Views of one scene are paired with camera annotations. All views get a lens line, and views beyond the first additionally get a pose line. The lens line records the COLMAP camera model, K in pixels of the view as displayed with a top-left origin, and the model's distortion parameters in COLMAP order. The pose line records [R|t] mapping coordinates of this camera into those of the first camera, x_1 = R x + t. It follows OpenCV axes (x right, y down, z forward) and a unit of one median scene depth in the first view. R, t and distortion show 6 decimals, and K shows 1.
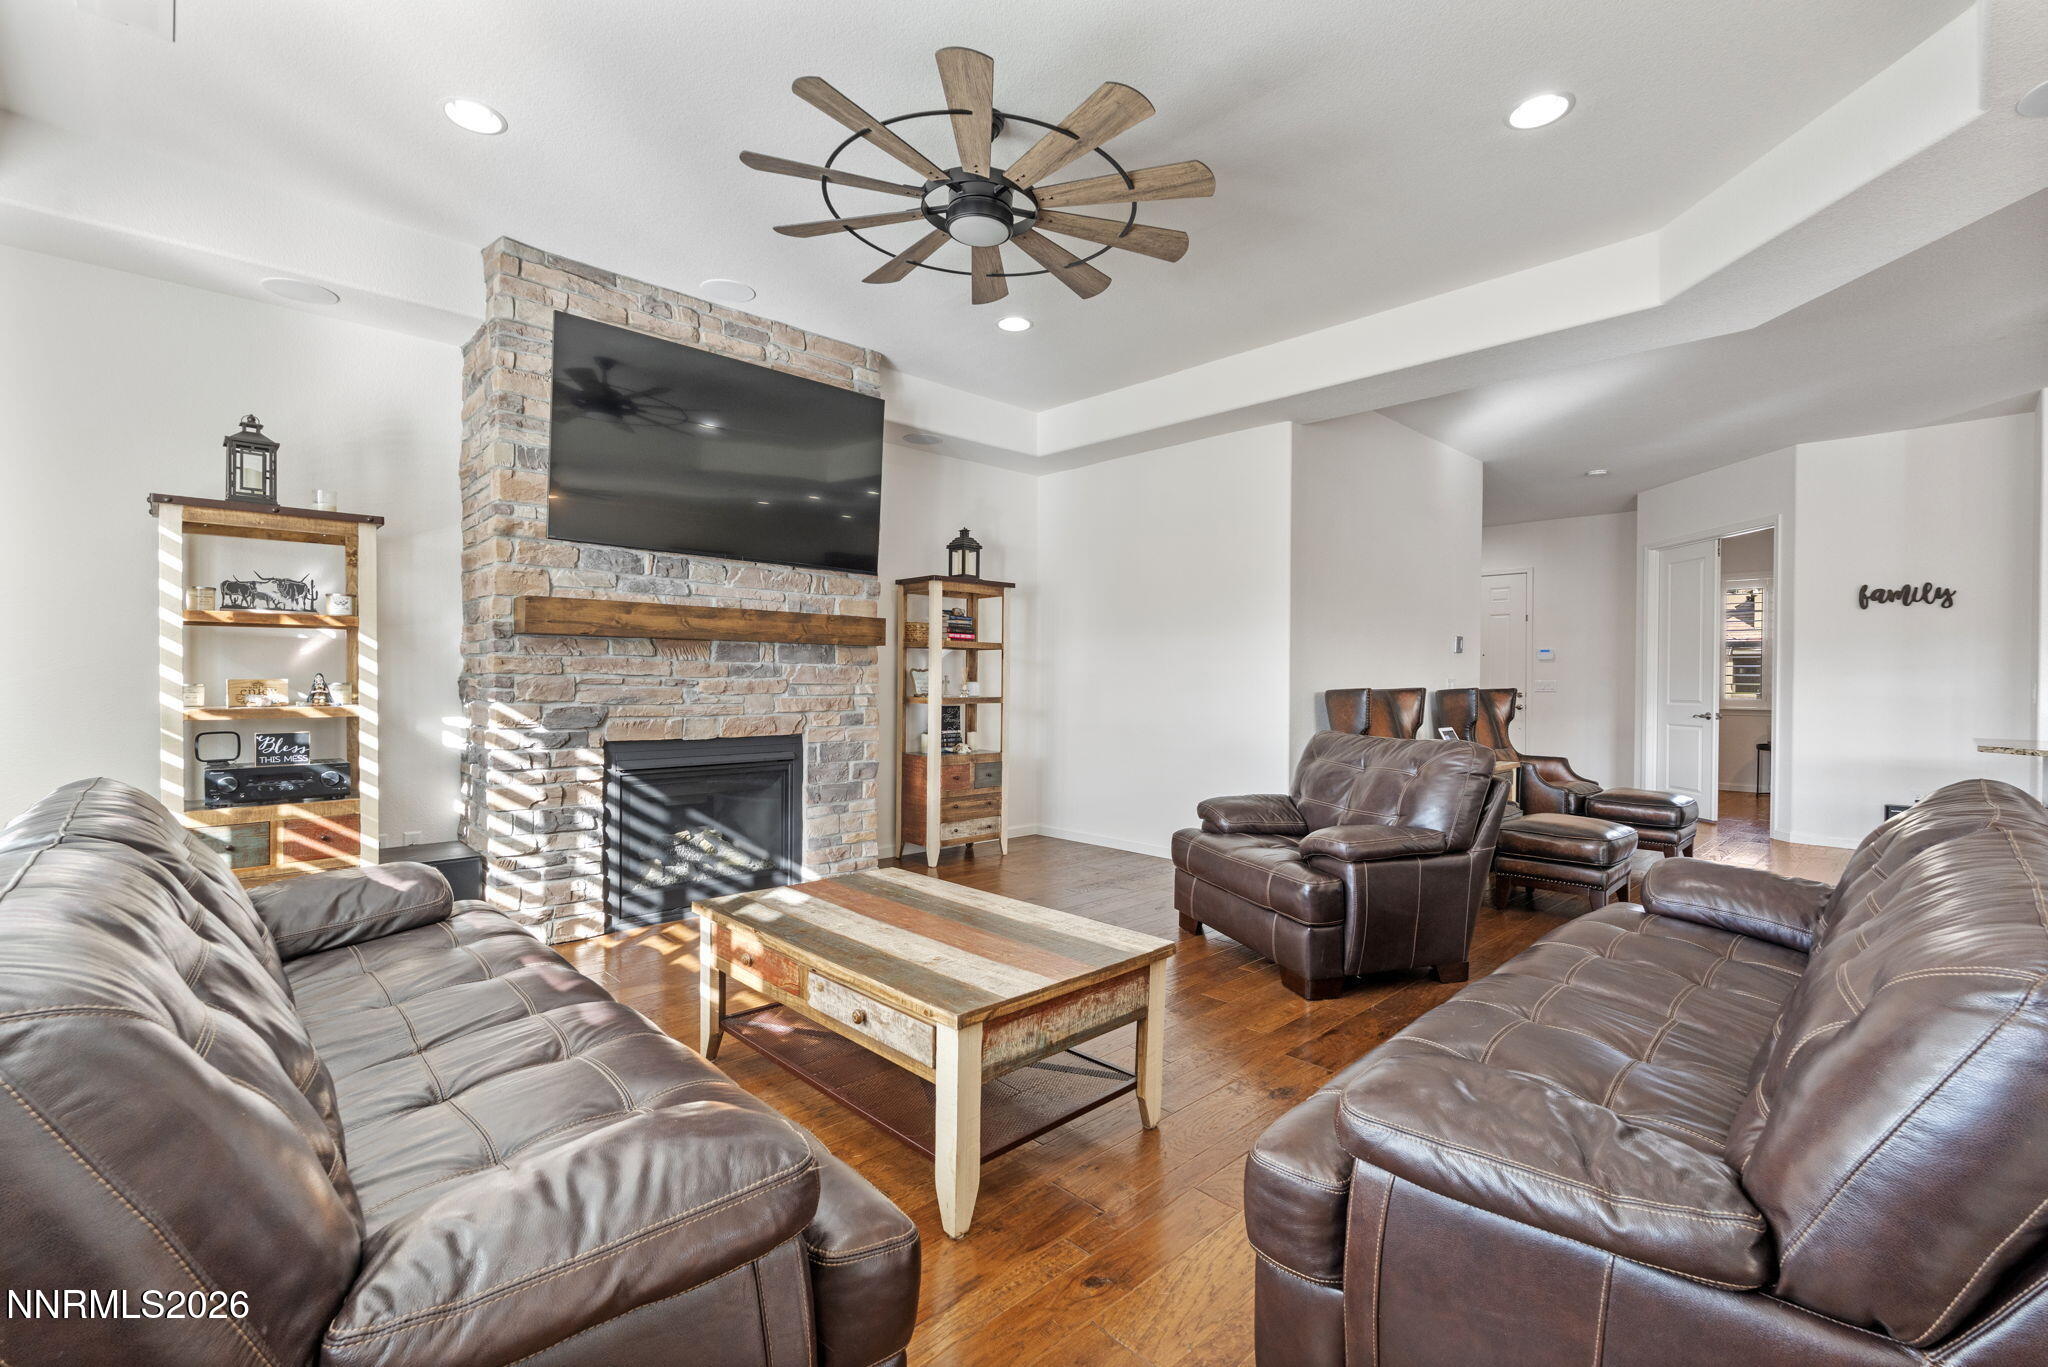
lens RADIAL K [[893.6, 0, 1002.1], [0, 893.6, 676.6], [0, 0, 1]] dist [-0.002074, -0.000943]
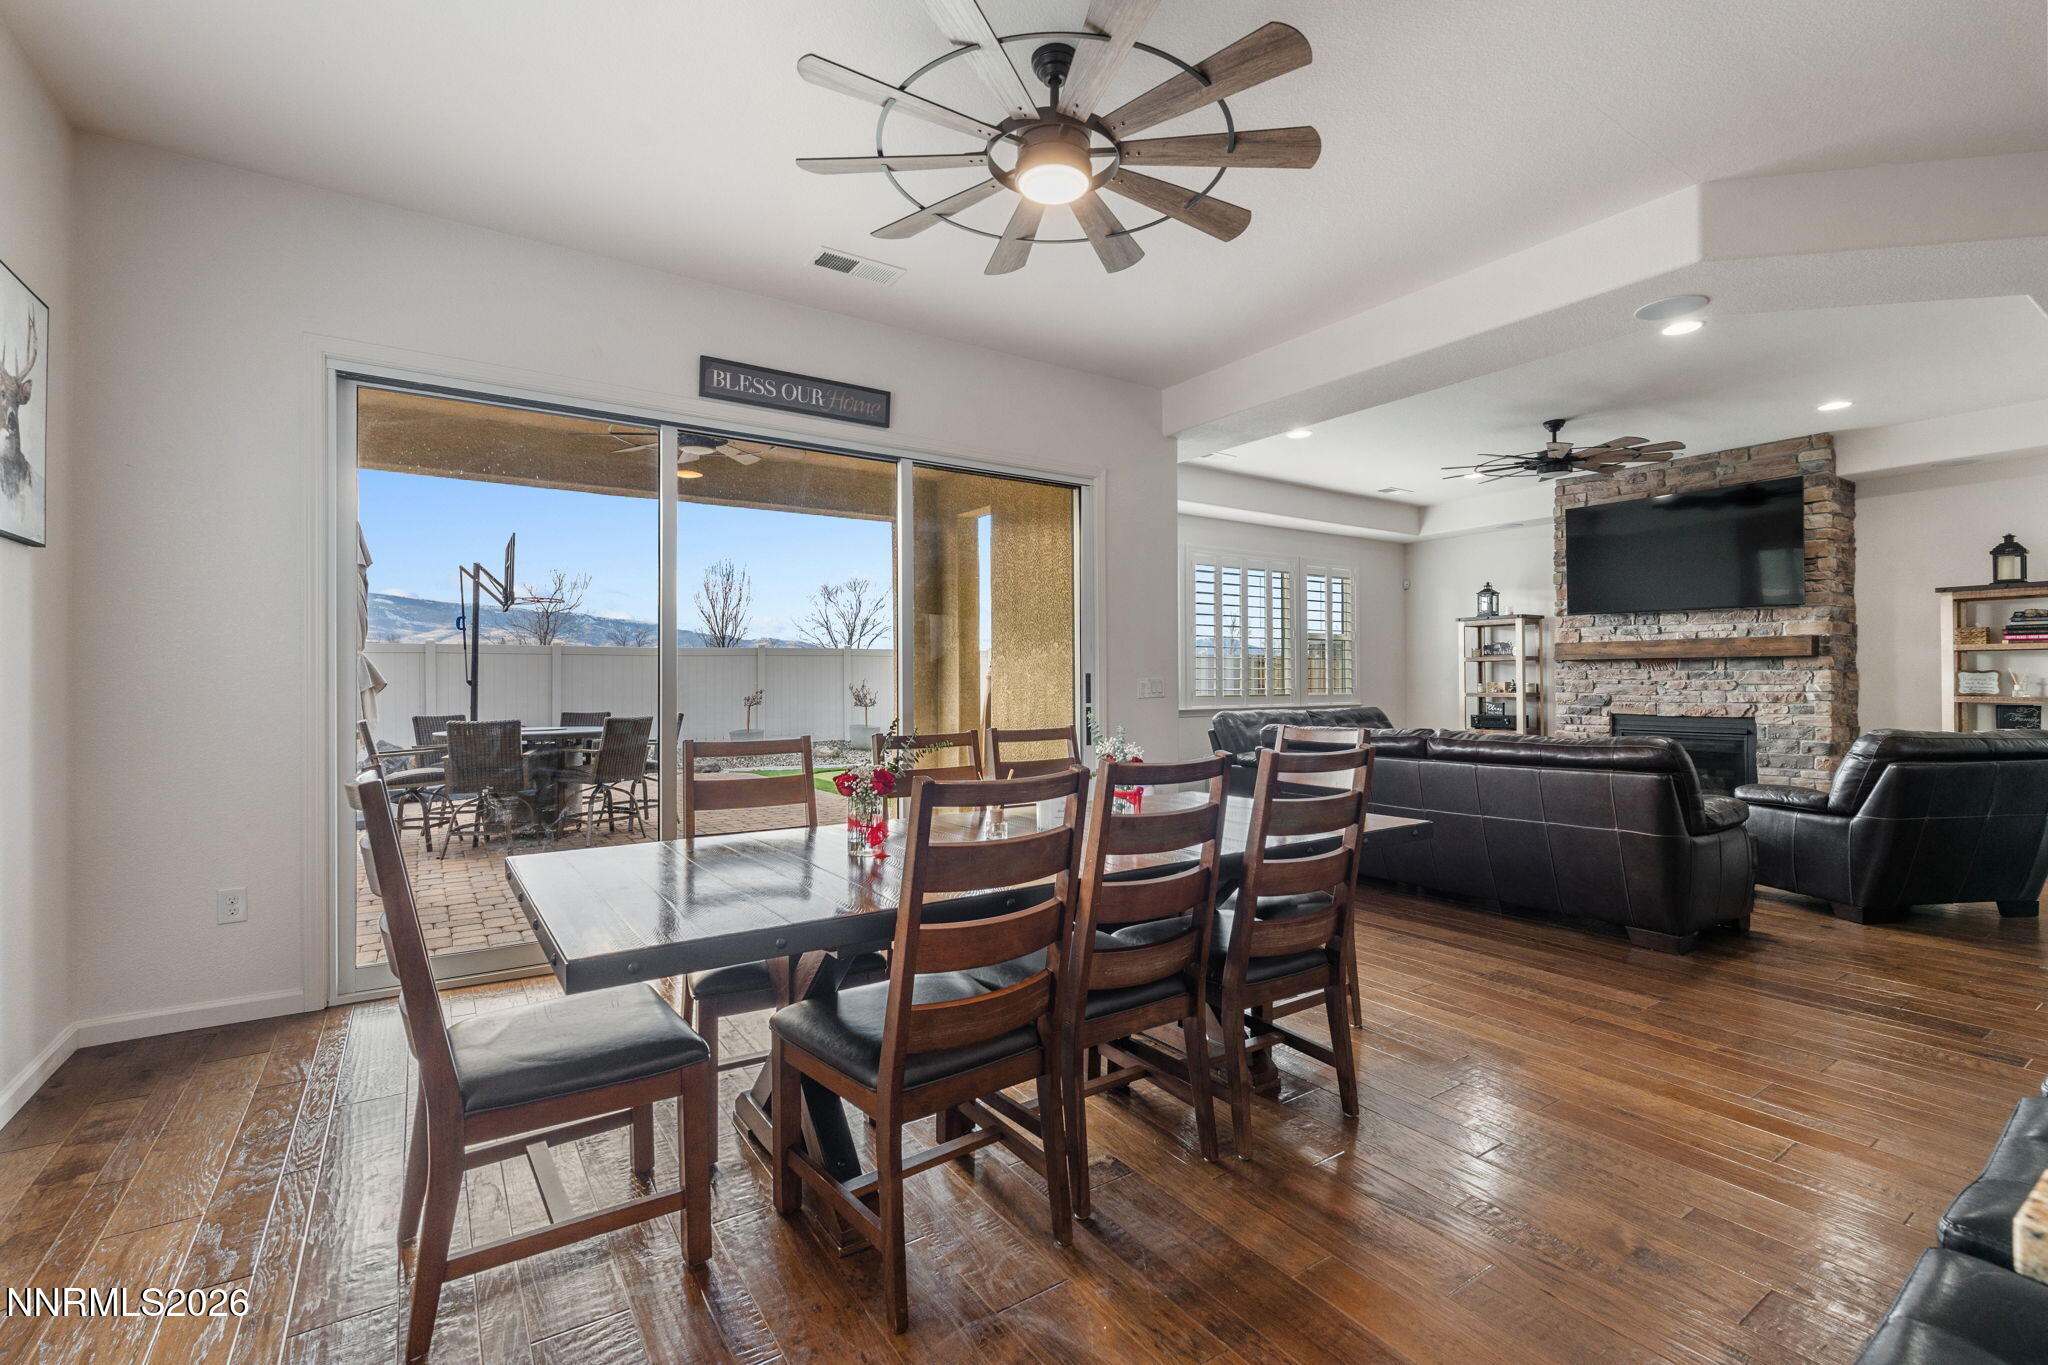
lens RADIAL K [[893.6, 0, 1005.0], [0, 893.6, 672.9], [0, 0, 1]] dist [-0.002074, -0.000943]
pose [[-0.172363, -0.013373, -0.984943, 1.610556], [0.005579, 0.999879, -0.014552, 0.004895], [0.985018, -0.008003, -0.172267, 0.034536]]
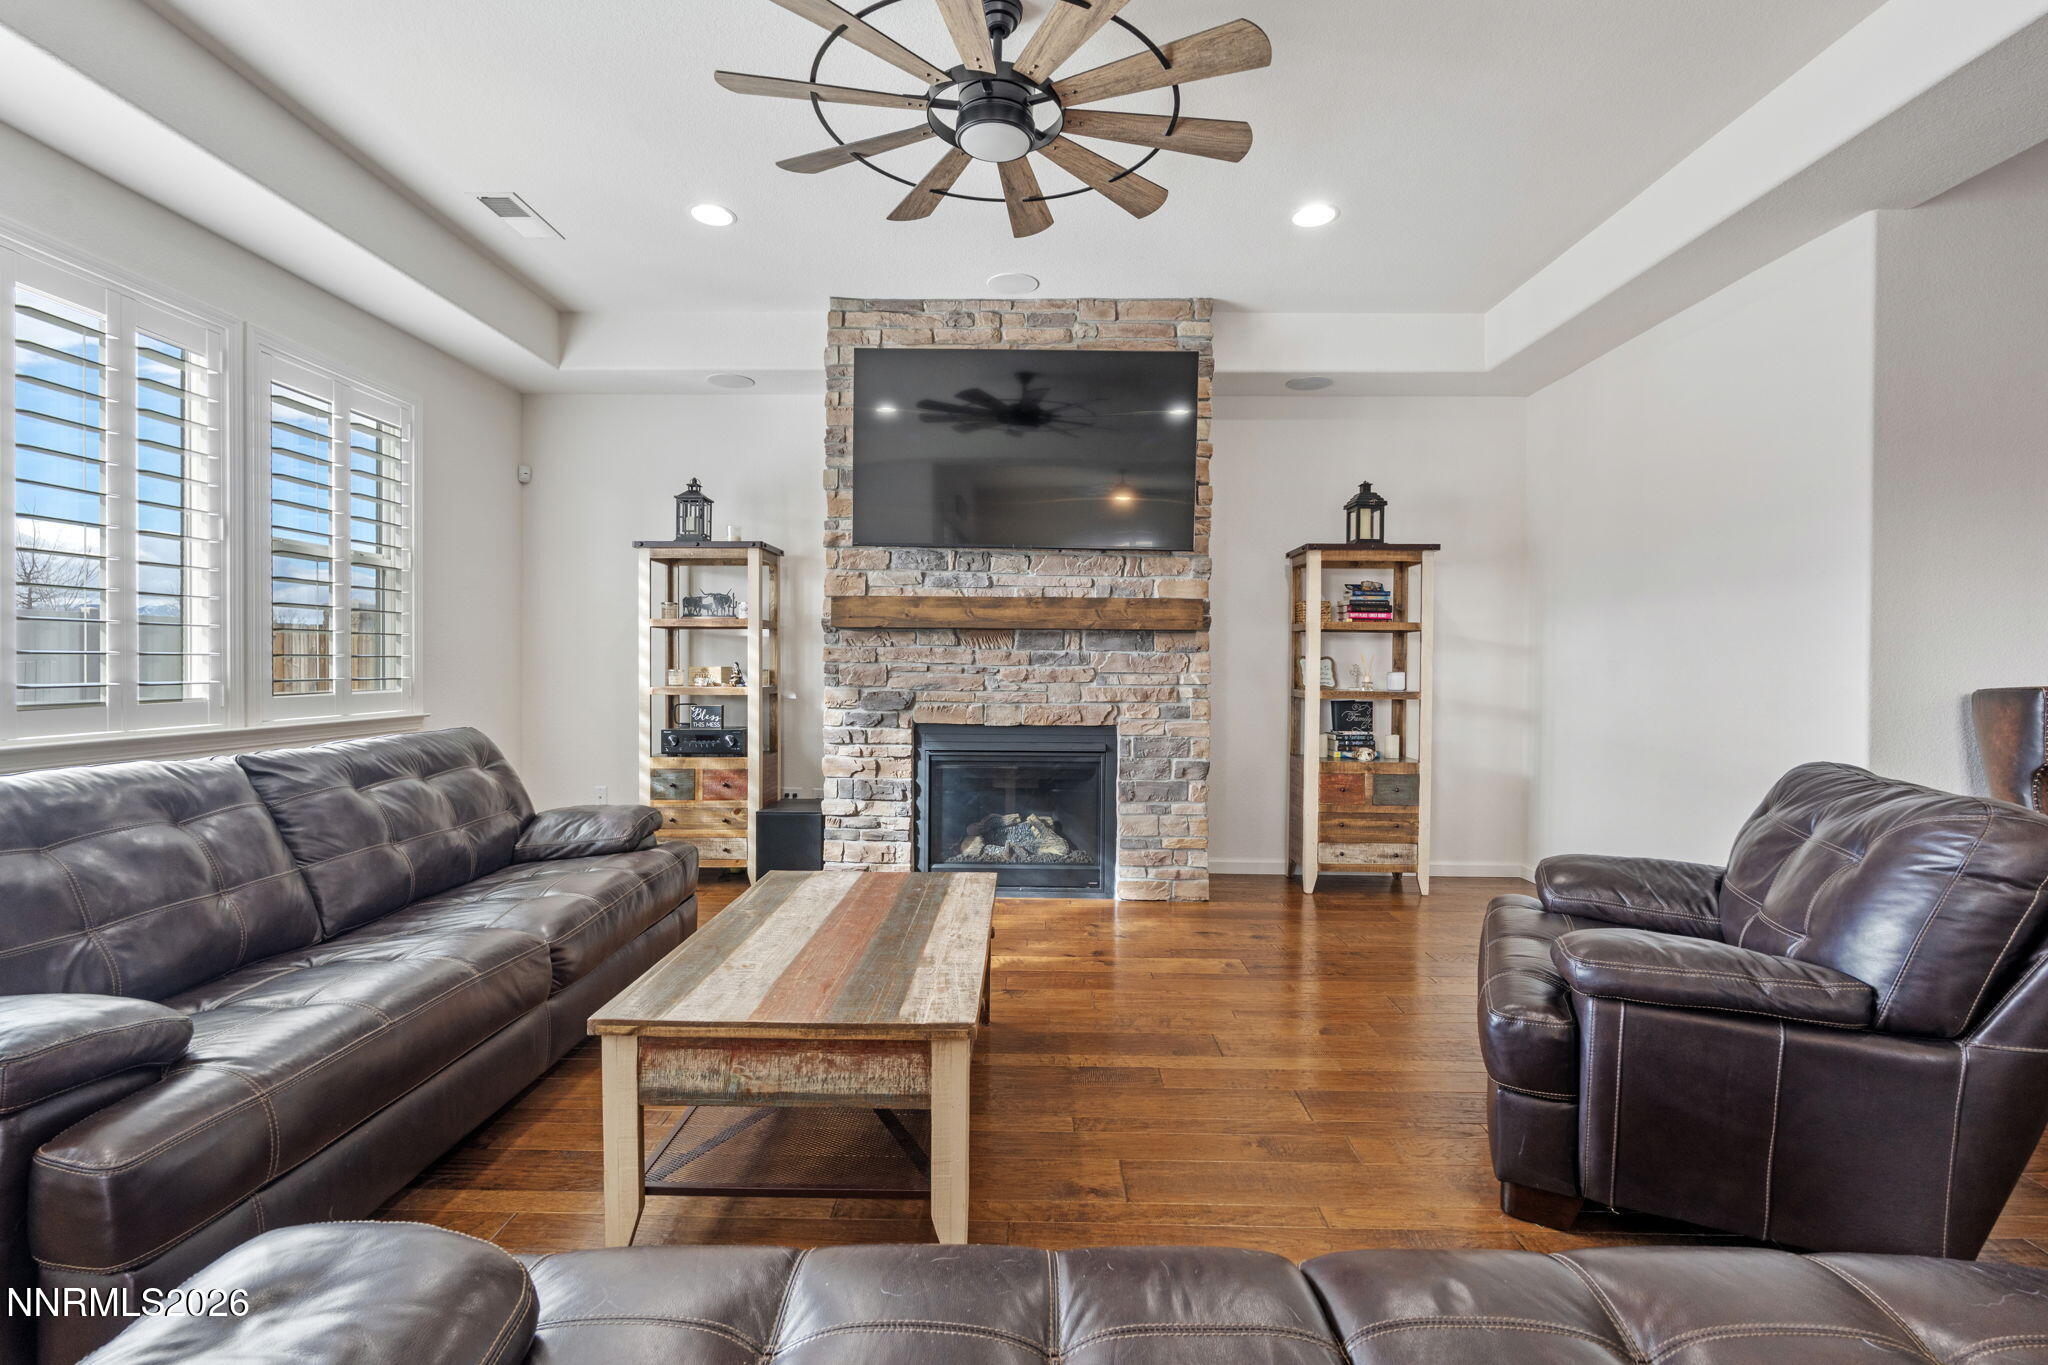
lens RADIAL K [[893.6, 0, 1014.8], [0, 893.6, 666.8], [0, 0, 1]] dist [-0.002074, -0.000943]
pose [[0.719231, -0.000165, -0.694771, 0.397816], [-0.001327, 0.999998, -0.001611, 0.003925], [0.694770, 0.002080, 0.719229, 0.272262]]
